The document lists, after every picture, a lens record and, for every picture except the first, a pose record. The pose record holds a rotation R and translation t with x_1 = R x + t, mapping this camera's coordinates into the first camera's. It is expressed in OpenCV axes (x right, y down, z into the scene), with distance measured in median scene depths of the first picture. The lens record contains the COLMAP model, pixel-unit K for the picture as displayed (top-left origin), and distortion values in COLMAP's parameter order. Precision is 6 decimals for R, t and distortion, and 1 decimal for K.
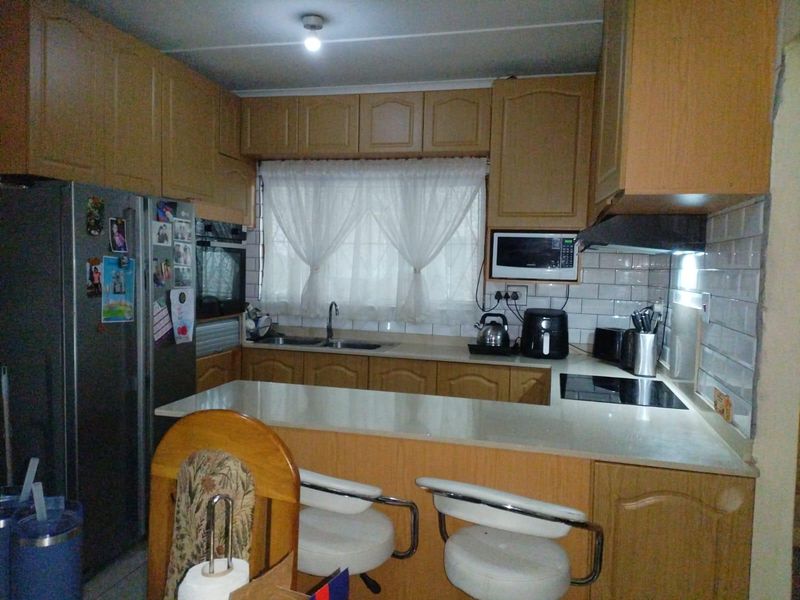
lens RADIAL K [[619.0, 0, 399.5], [0, 619.0, 300.8], [0, 0, 1]] dist [0.013602, -0.040574]
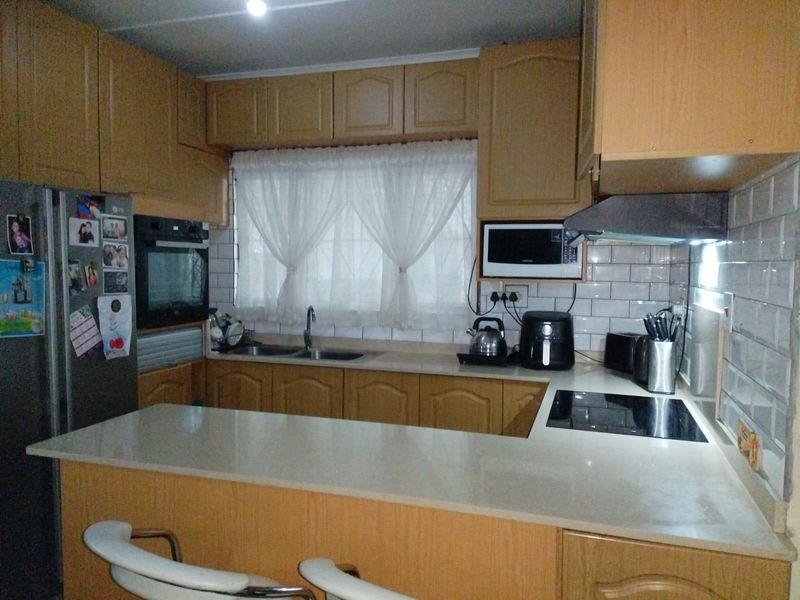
lens RADIAL K [[619.0, 0, 398.8], [0, 619.0, 298.5], [0, 0, 1]] dist [0.013602, -0.040574]
pose [[0.998057, -0.014430, -0.060620, 0.082939], [0.014273, 0.999894, -0.003018, -0.005687], [0.060657, 0.002147, 0.998156, 0.128242]]
